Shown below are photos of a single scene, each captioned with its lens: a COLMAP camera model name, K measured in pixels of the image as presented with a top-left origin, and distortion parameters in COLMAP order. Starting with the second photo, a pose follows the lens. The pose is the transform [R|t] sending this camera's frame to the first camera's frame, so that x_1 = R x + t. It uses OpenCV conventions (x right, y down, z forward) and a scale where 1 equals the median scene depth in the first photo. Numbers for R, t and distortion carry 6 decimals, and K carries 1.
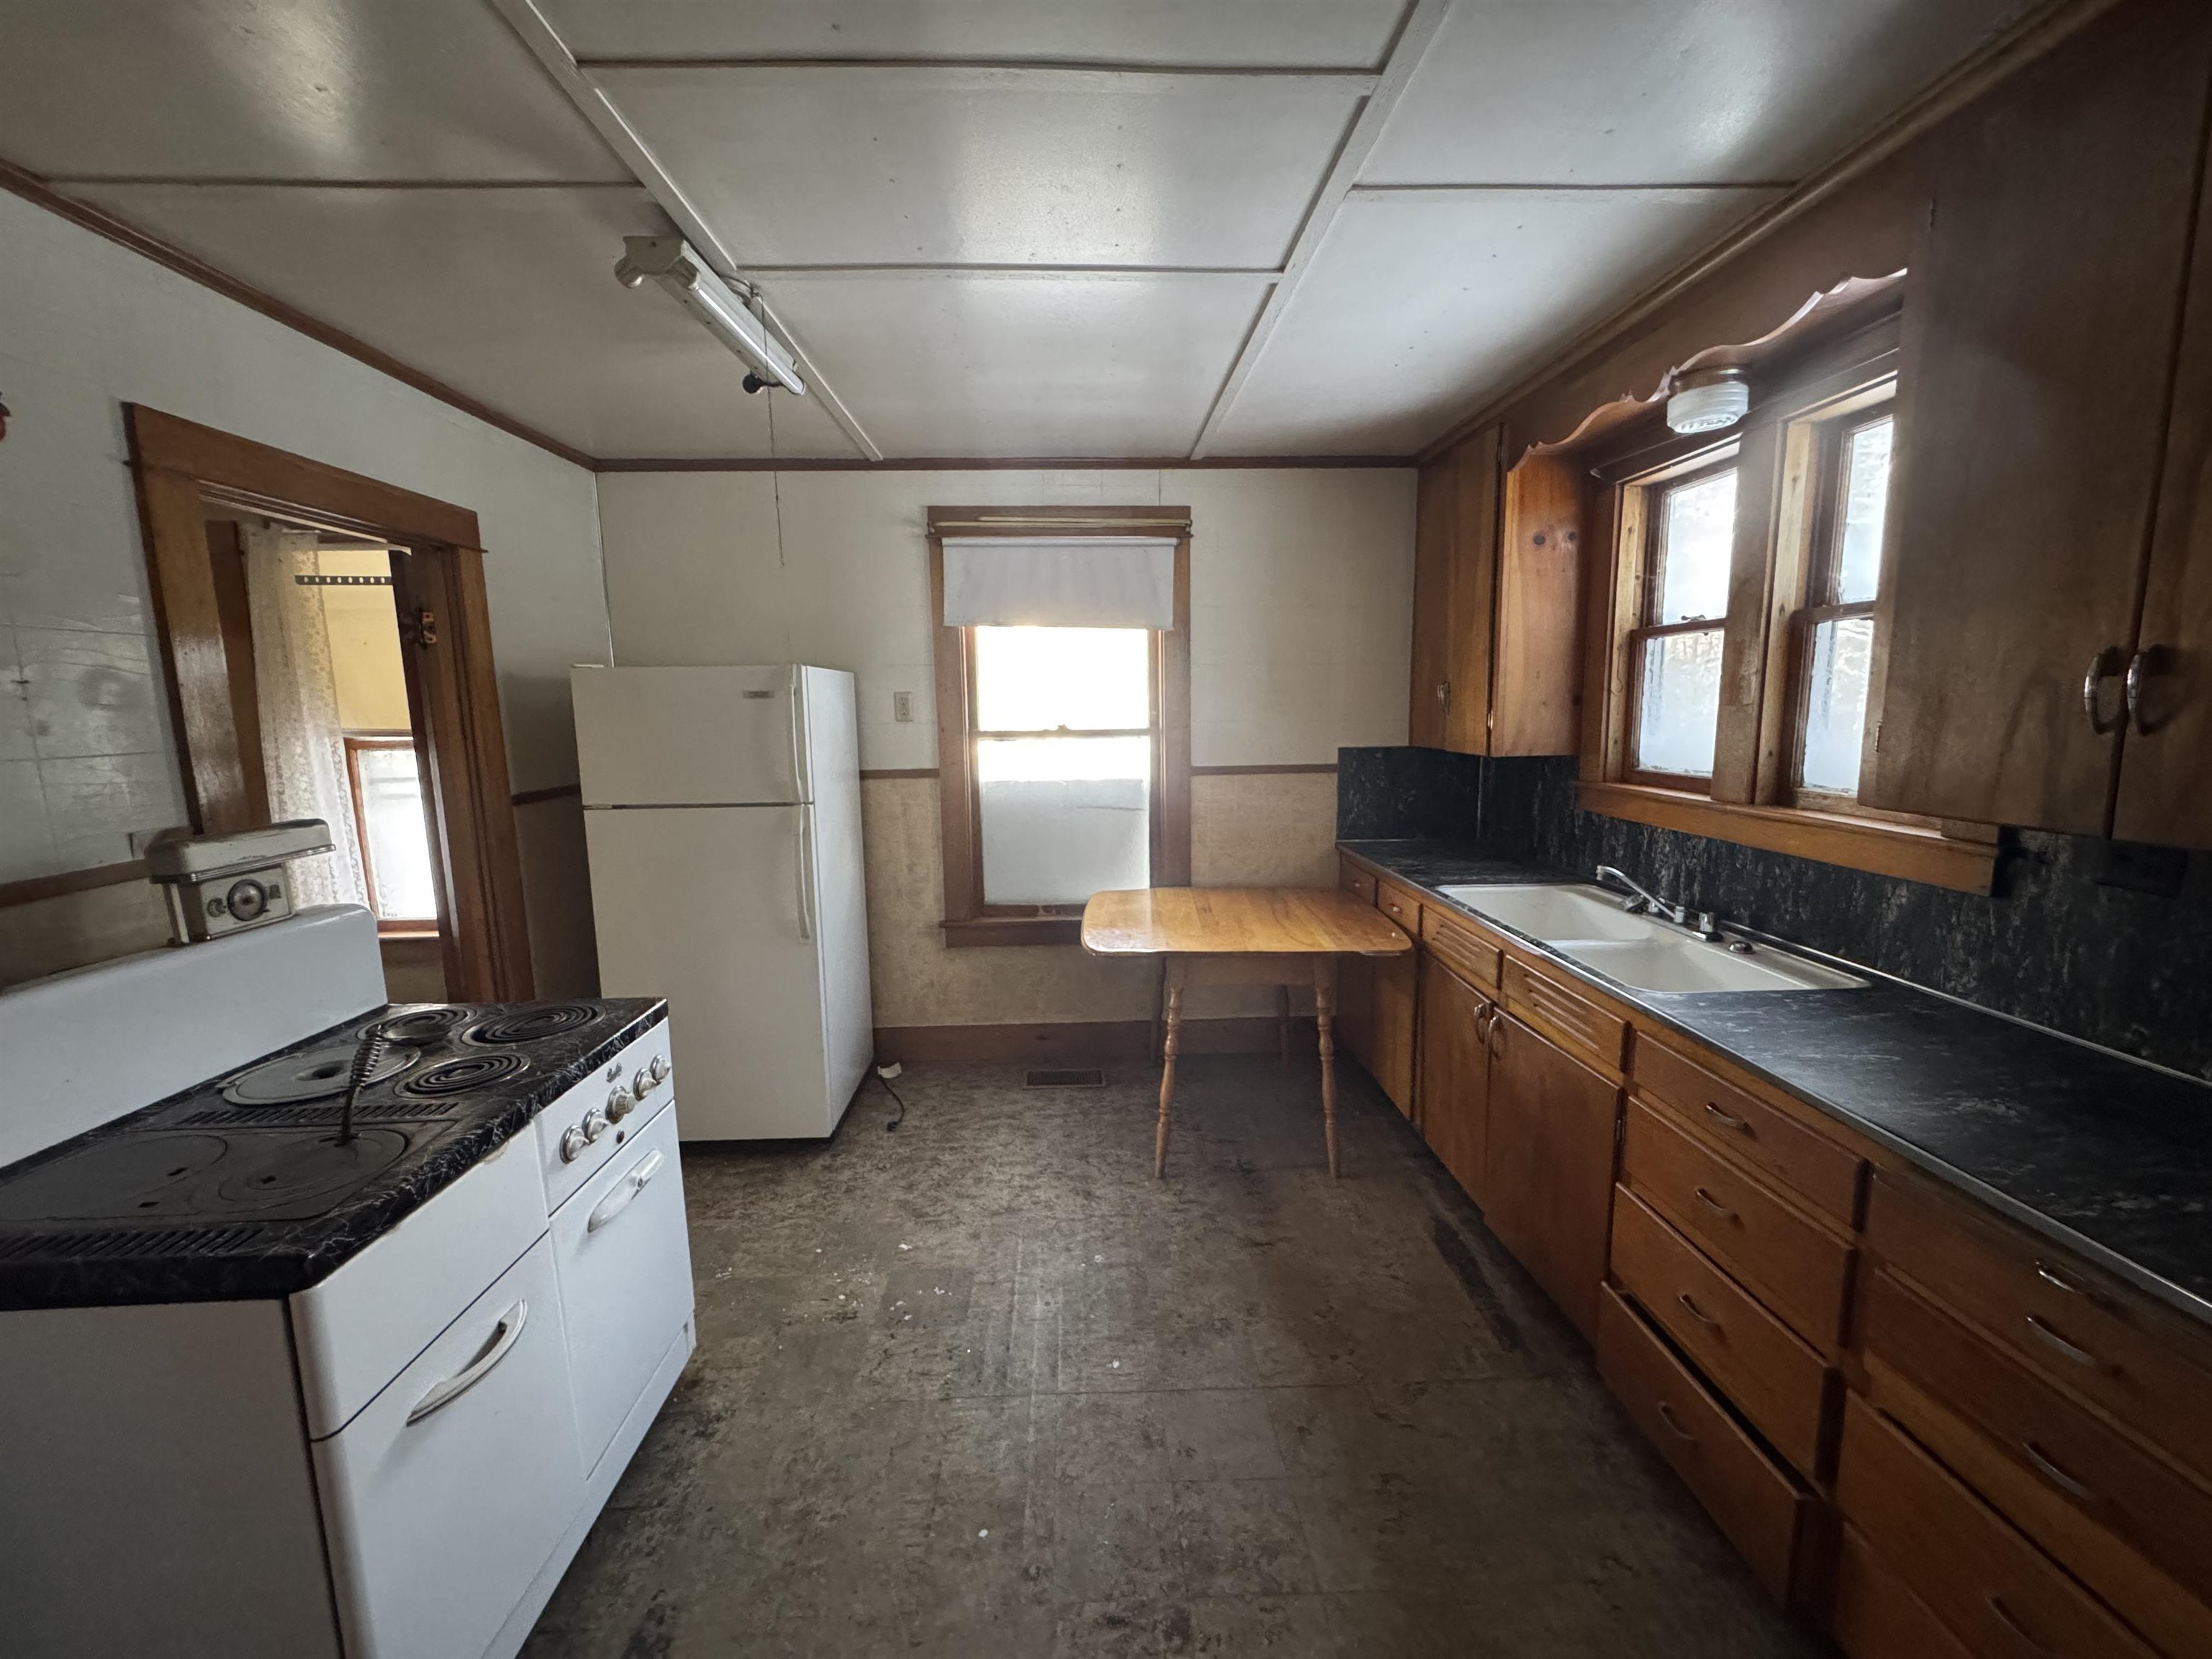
lens RADIAL K [[883.7, 0, 1096.0], [0, 883.7, 830.6], [0, 0, 1]] dist [-0.001779, 0.000096]
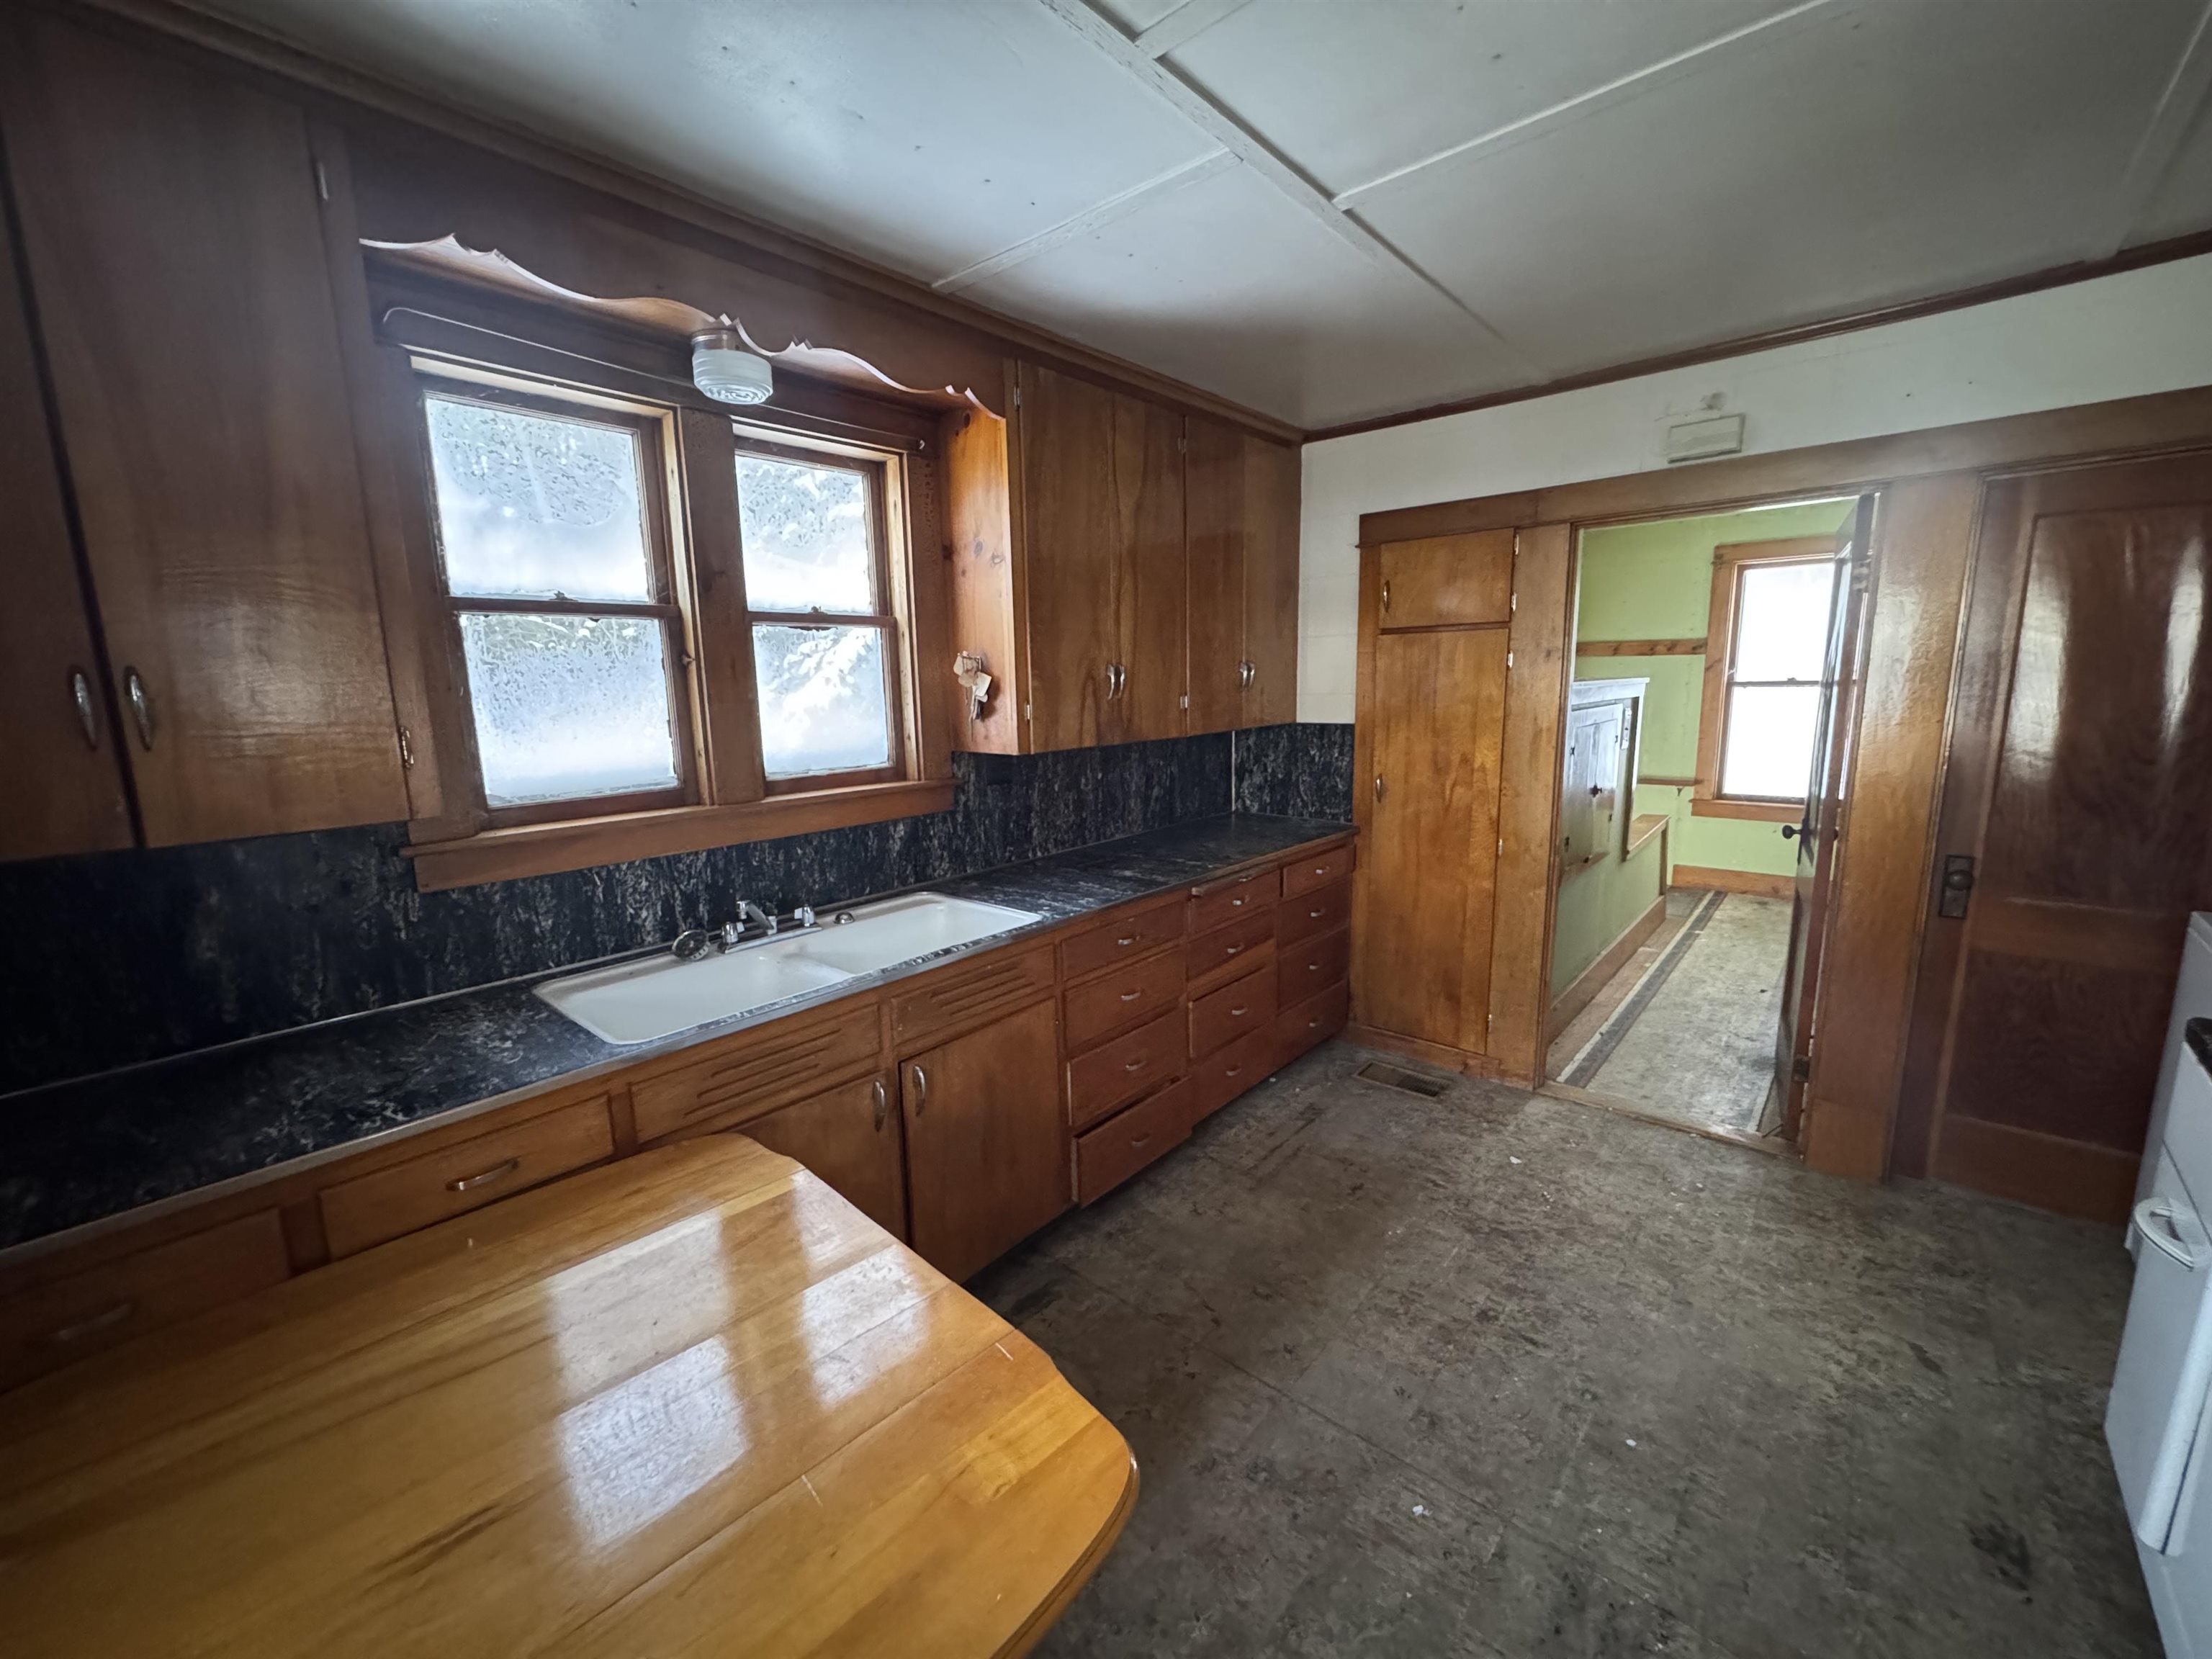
lens RADIAL K [[883.7, 0, 1107.3], [0, 883.7, 827.5], [0, 0, 1]] dist [-0.001779, 0.000096]
pose [[-0.732597, -0.082626, 0.675629, -0.262426], [0.131588, 0.956687, 0.259681, -0.231019], [-0.667822, 0.279146, -0.689994, 1.586033]]
